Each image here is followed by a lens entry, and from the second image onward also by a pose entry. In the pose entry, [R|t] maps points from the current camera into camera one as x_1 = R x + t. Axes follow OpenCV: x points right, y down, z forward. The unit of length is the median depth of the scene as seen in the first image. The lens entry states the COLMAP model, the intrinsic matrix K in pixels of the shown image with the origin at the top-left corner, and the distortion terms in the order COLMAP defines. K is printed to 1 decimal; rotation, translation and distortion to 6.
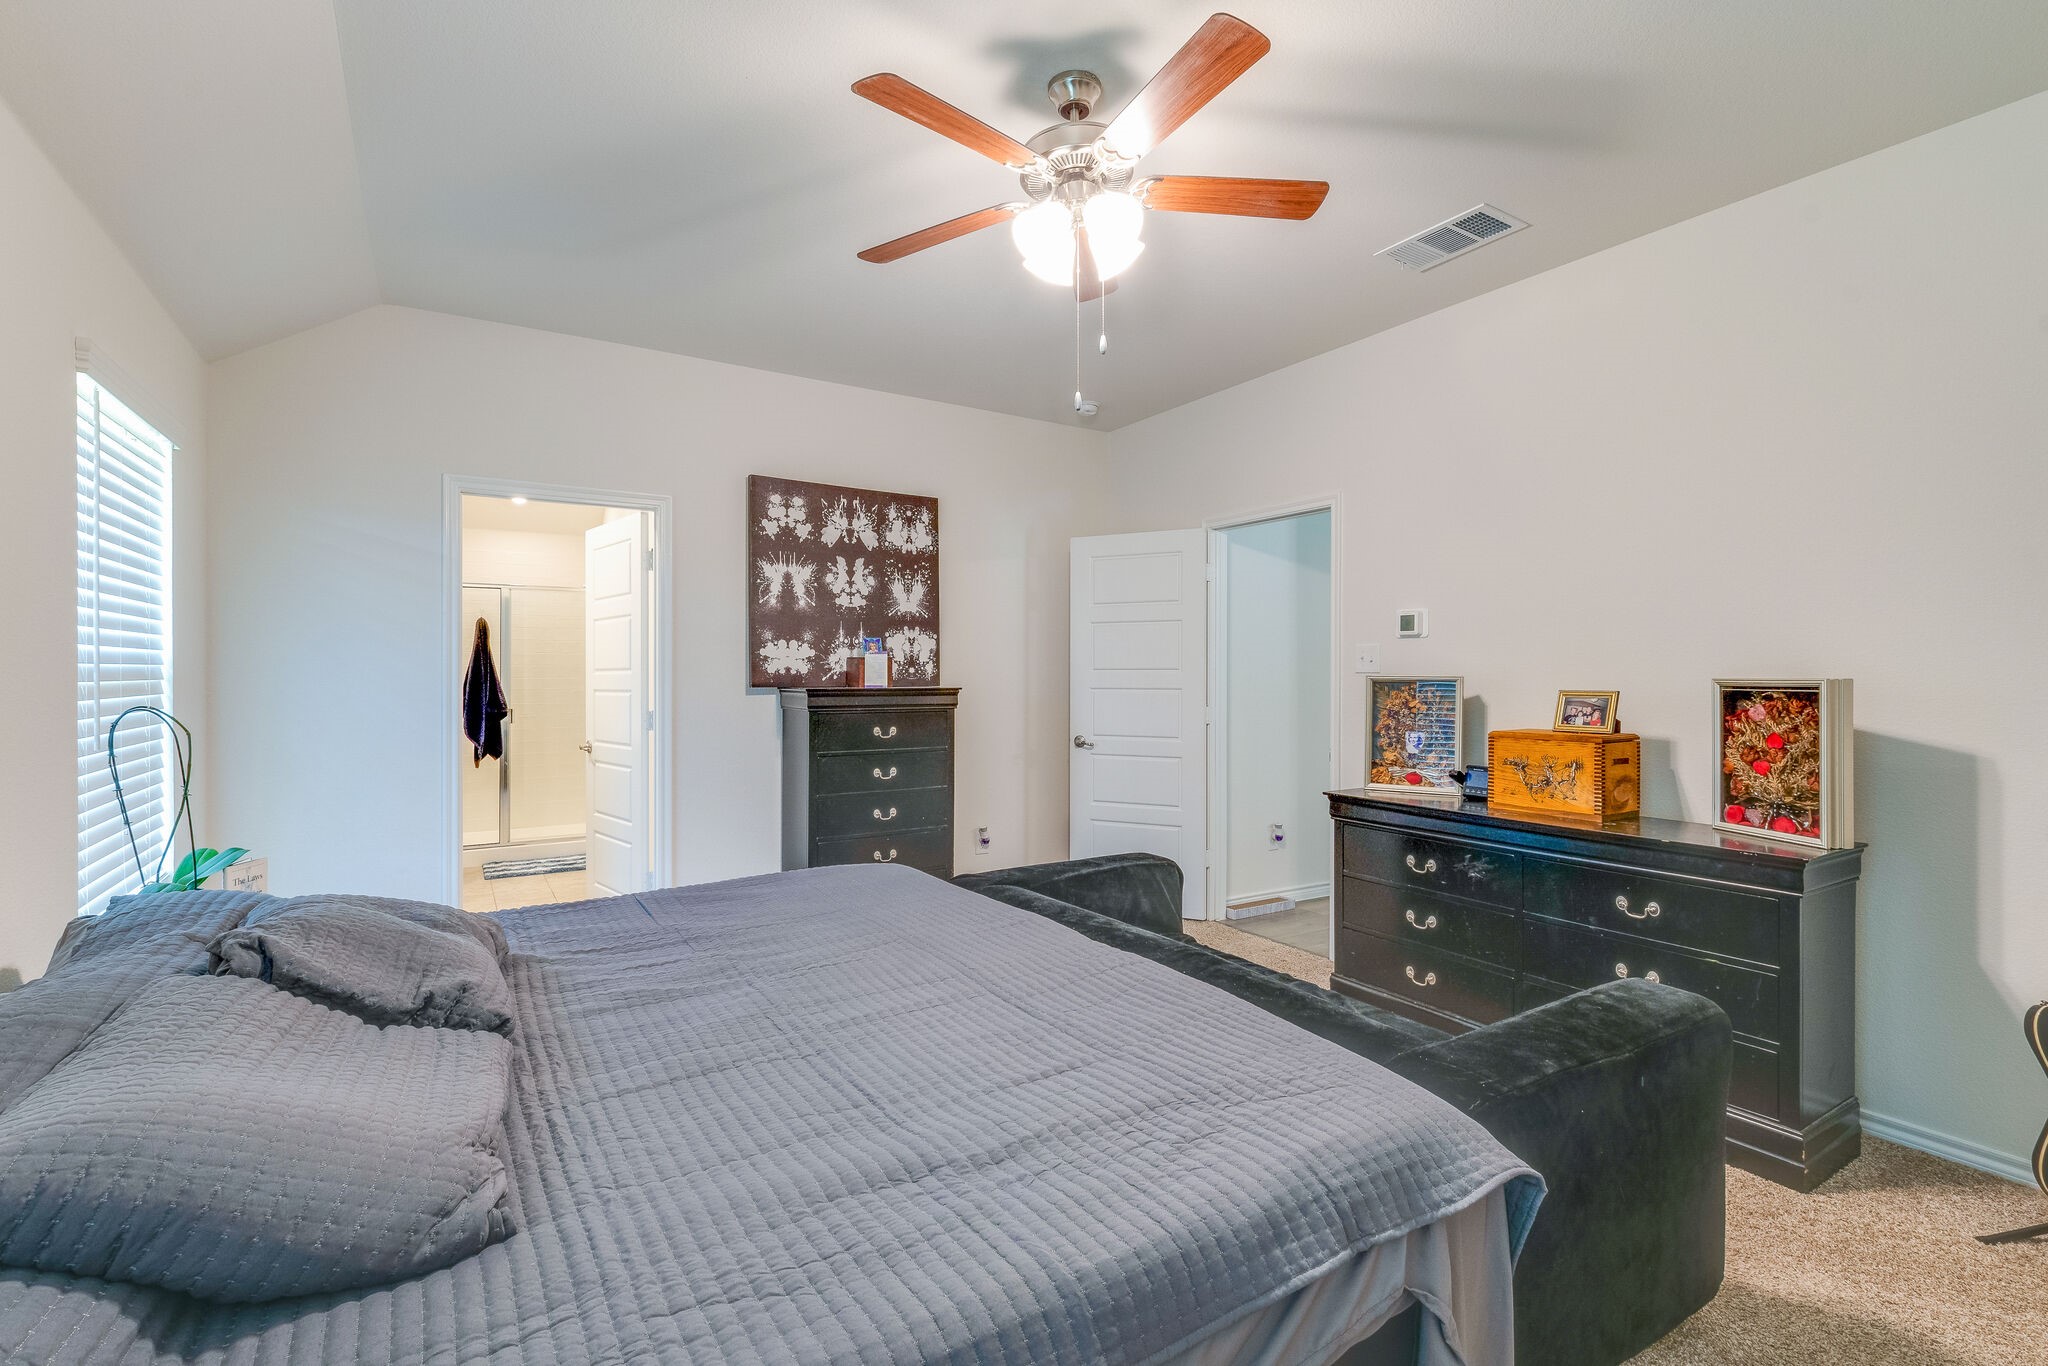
lens RADIAL K [[961.1, 0, 1022.1], [0, 961.1, 677.7], [0, 0, 1]] dist [0.001426, -0.000934]
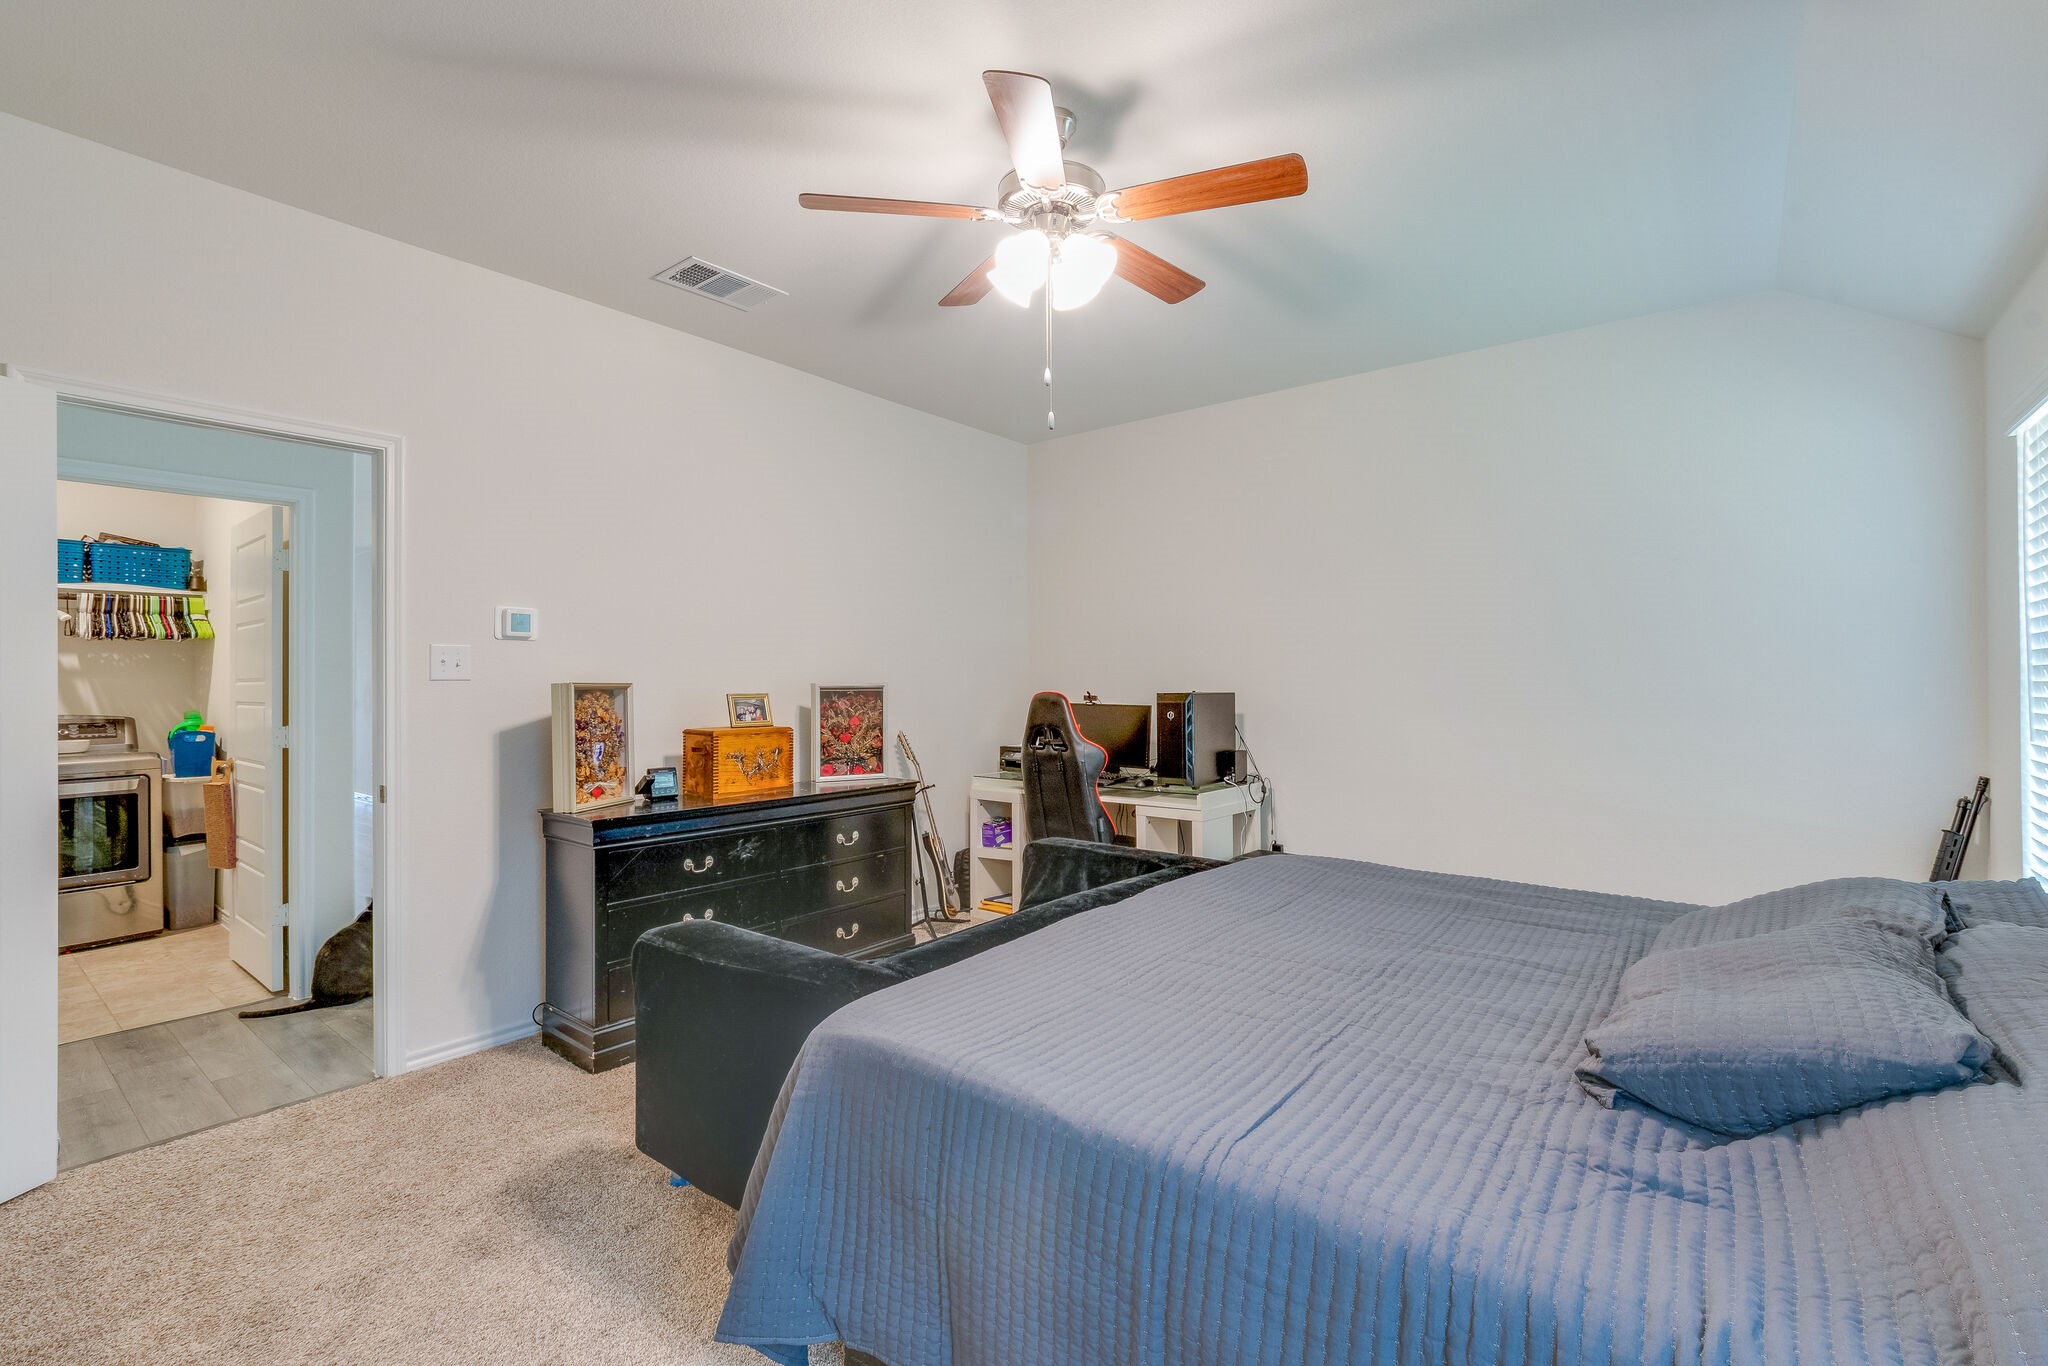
lens RADIAL K [[921.8, 0, 1038.7], [0, 921.8, 672.1], [0, 0, 1]] dist [-0.000911, 0.000000]
pose [[-0.466748, 0.009622, 0.884338, -0.787013], [-0.004048, 0.999907, -0.013016, -0.001167], [-0.884381, -0.009655, -0.466666, 1.421330]]
